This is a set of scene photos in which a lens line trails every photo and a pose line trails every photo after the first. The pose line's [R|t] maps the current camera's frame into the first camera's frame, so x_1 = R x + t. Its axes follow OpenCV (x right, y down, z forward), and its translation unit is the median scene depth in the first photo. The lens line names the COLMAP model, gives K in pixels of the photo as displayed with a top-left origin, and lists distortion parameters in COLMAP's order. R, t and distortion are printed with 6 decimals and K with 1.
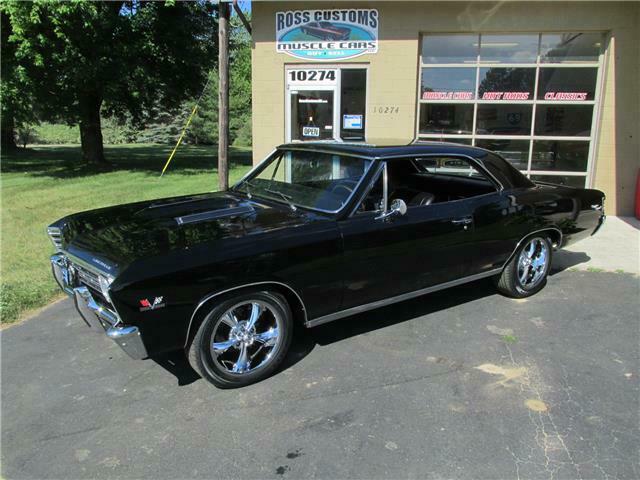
lens RADIAL K [[534.5, 0, 321.3], [0, 534.5, 240.1], [0, 0, 1]] dist [-0.030350, 0.001946]
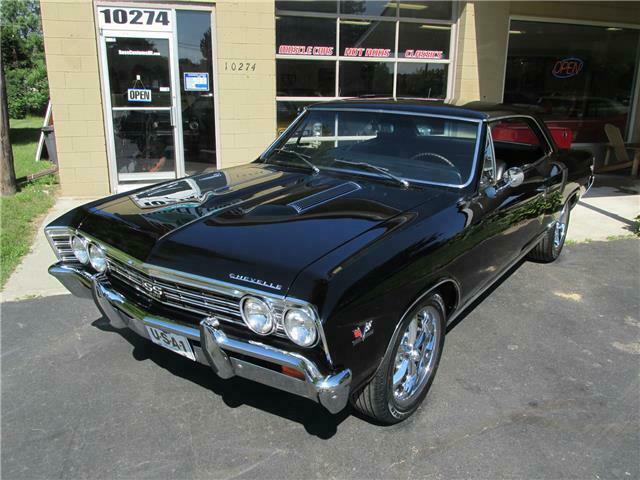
lens RADIAL K [[534.5, 0, 323.3], [0, 534.5, 240.1], [0, 0, 1]] dist [-0.030350, 0.001946]
pose [[0.868303, -0.135938, 0.477043, -0.186512], [0.104557, 0.990266, 0.091874, -0.048794], [-0.484889, -0.029896, 0.874065, 0.243545]]
